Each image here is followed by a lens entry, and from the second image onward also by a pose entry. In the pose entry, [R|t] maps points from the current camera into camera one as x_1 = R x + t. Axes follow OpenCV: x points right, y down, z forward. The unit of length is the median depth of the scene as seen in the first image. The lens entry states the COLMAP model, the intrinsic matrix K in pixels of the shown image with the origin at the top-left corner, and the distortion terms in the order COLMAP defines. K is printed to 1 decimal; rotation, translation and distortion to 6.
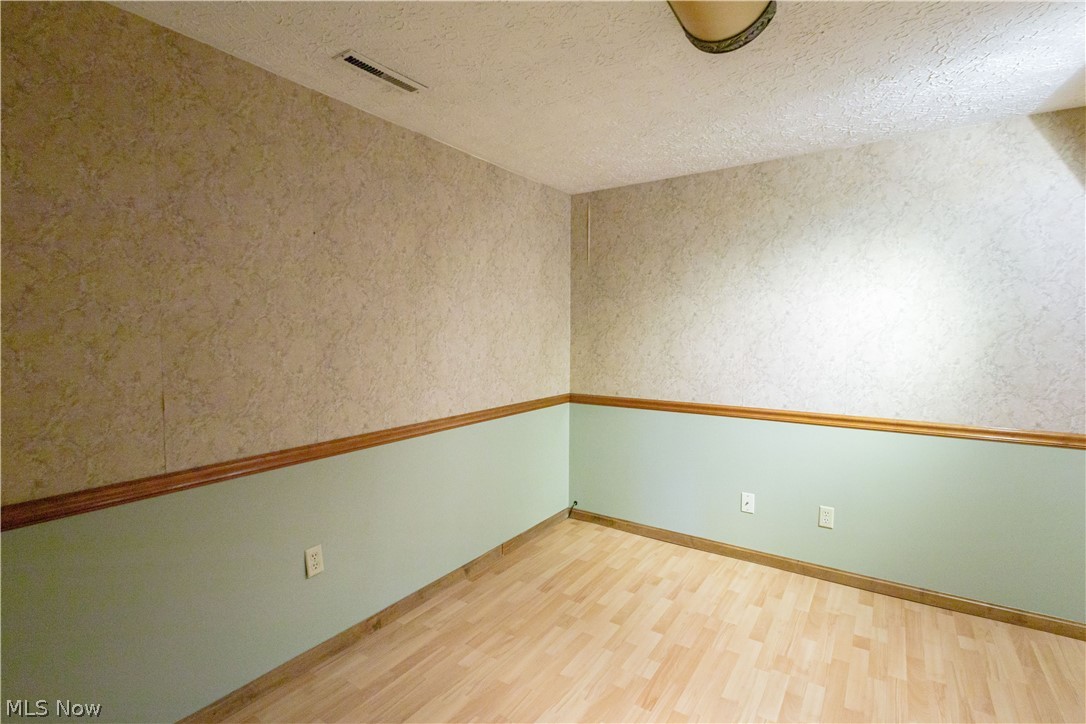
lens RADIAL K [[504.0, 0, 543.4], [0, 504.0, 368.5], [0, 0, 1]] dist [-0.001852, -0.000146]
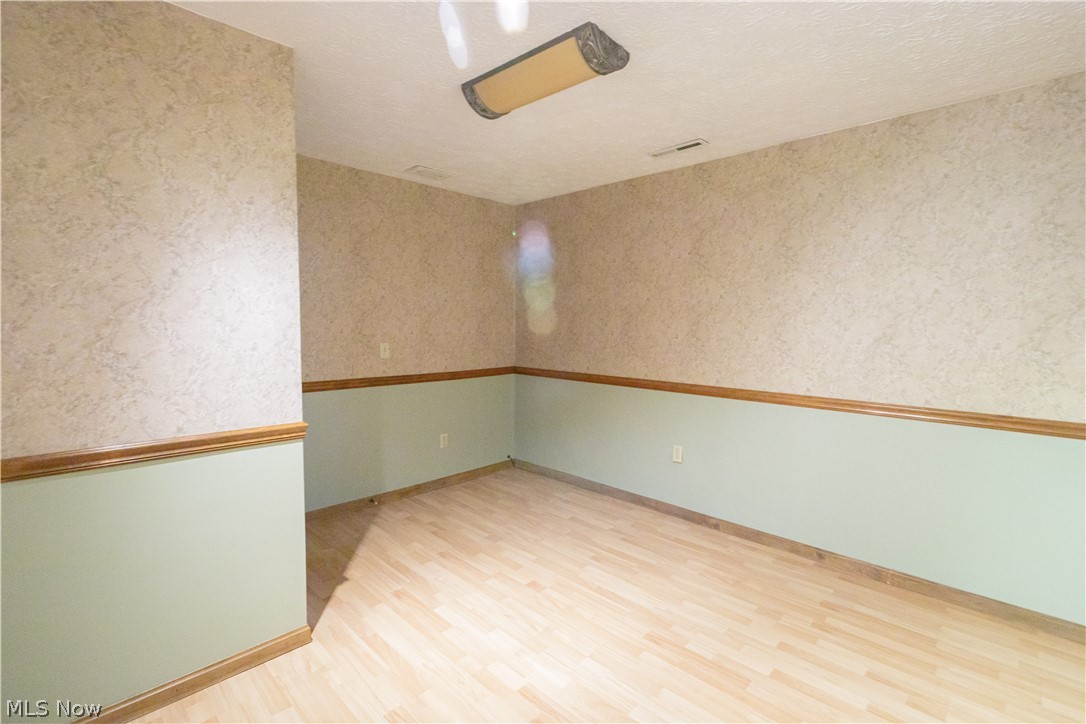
lens RADIAL K [[488.4, 0, 543.0], [0, 488.4, 362.0], [0, 0, 1]] dist [0.001109, 0.000125]
pose [[-0.163868, 0.089984, -0.982370, 0.973834], [-0.075948, 0.991725, 0.103509, -0.040380], [0.983554, 0.091571, -0.155678, 0.660607]]
